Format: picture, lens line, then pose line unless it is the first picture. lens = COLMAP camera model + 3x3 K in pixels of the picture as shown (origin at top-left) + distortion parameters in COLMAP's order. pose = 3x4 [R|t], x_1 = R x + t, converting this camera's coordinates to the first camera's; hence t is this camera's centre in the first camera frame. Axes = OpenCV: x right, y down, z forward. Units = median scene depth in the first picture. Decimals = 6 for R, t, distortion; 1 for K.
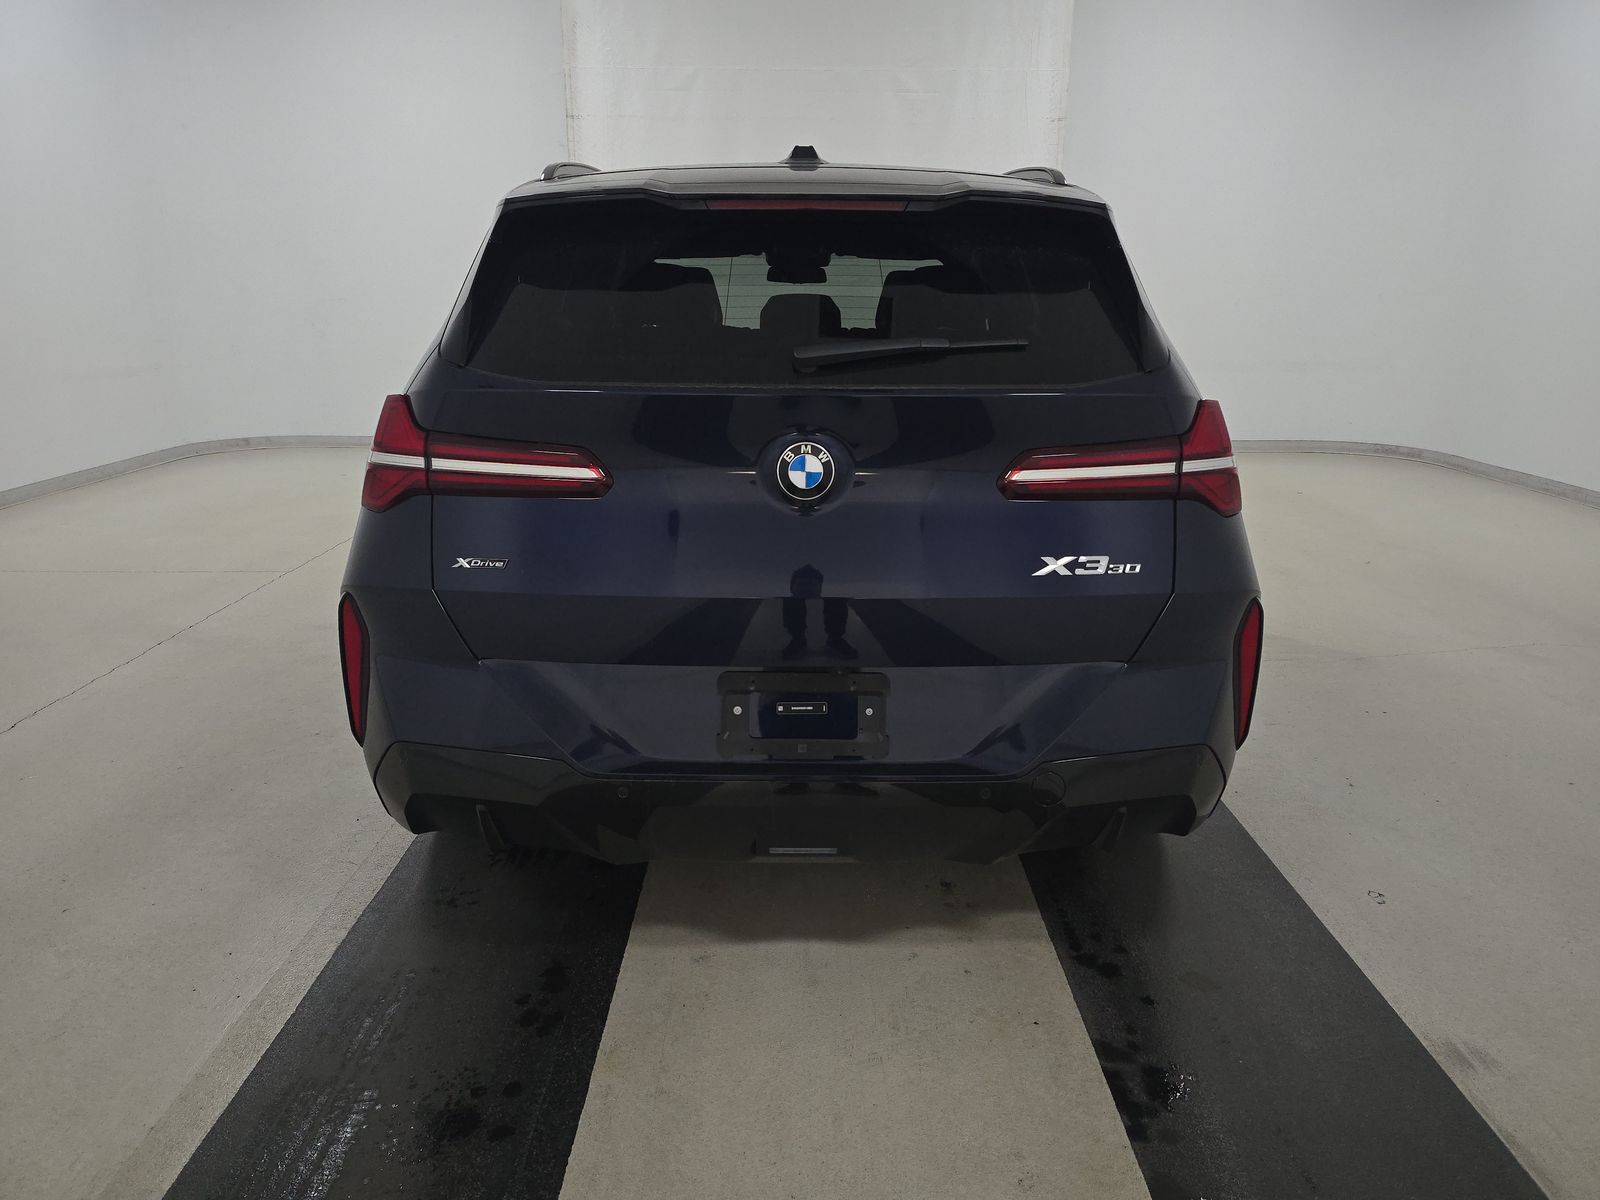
lens RADIAL K [[1077.8, 0, 803.1], [0, 1077.8, 601.5], [0, 0, 1]] dist [0.009306, 0.000293]
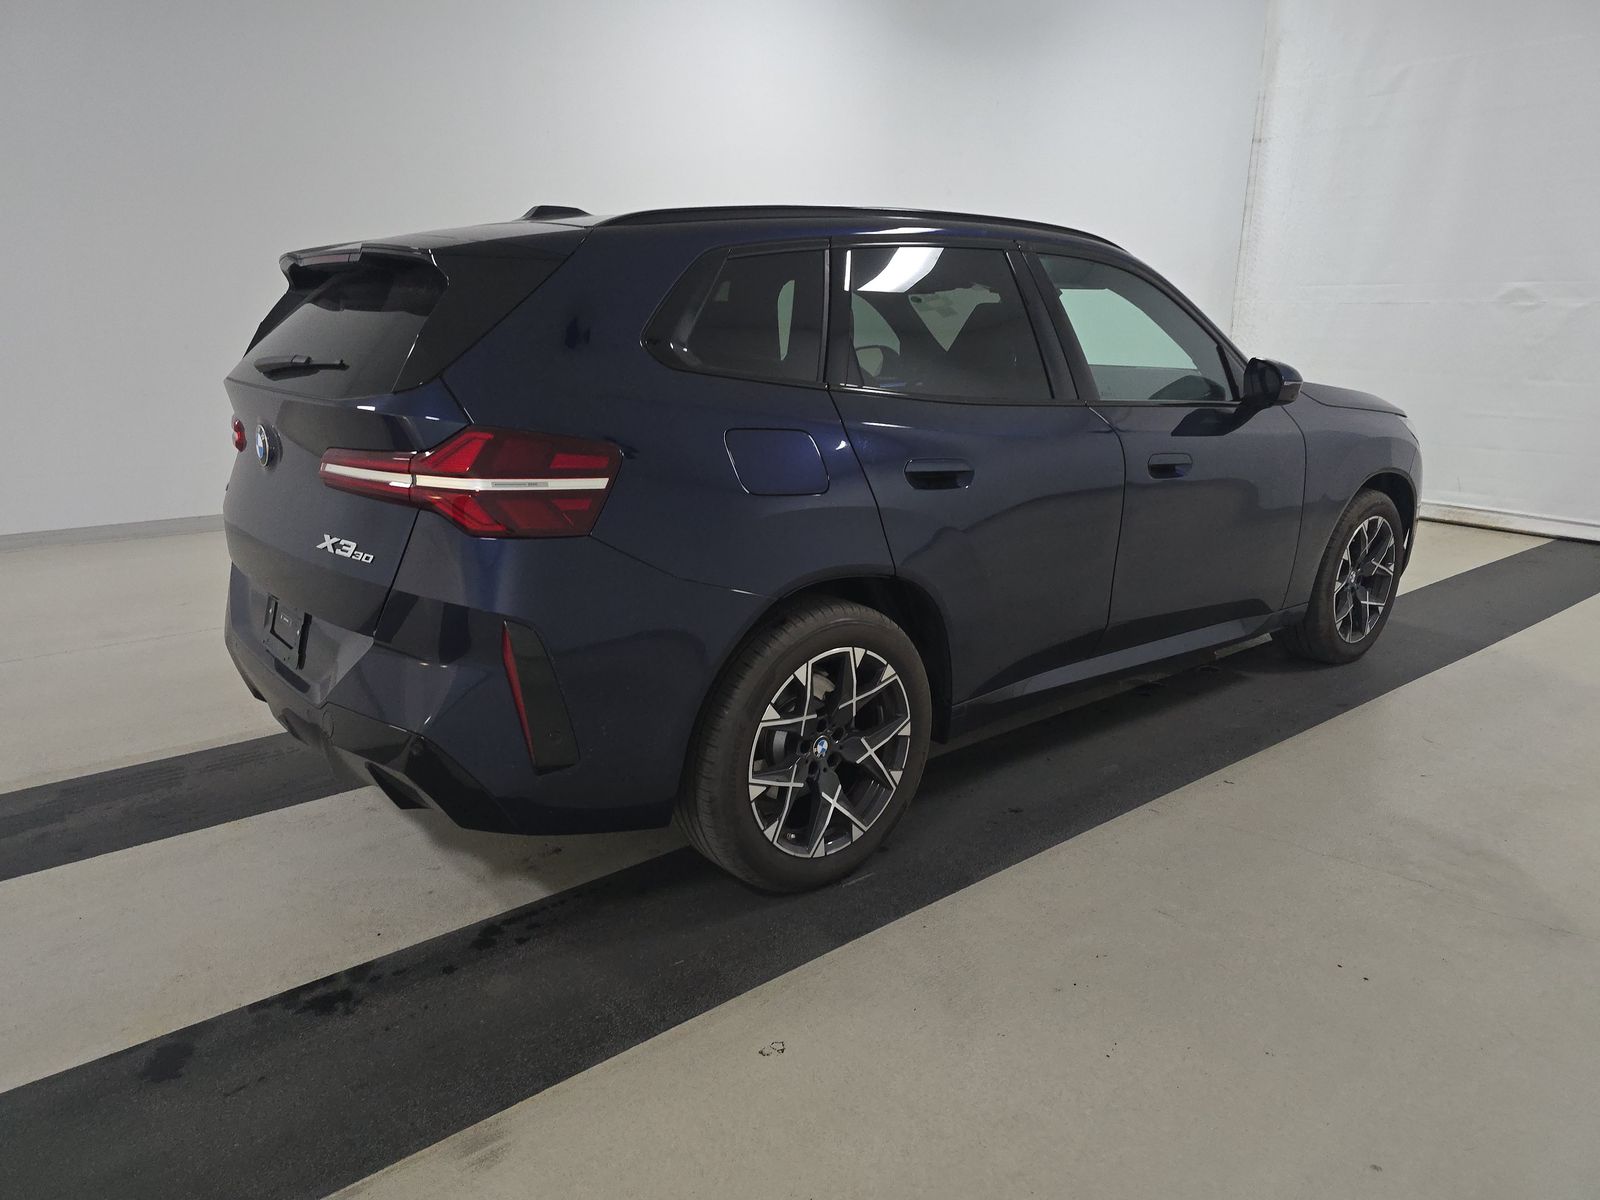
lens RADIAL K [[1077.8, 0, 803.1], [0, 1077.8, 601.5], [0, 0, 1]] dist [0.009306, 0.000293]
pose [[0.634242, 0.196856, -0.747653, 1.226490], [-0.217217, 0.973461, 0.072044, -0.141642], [0.741993, 0.116709, 0.660171, 0.477848]]
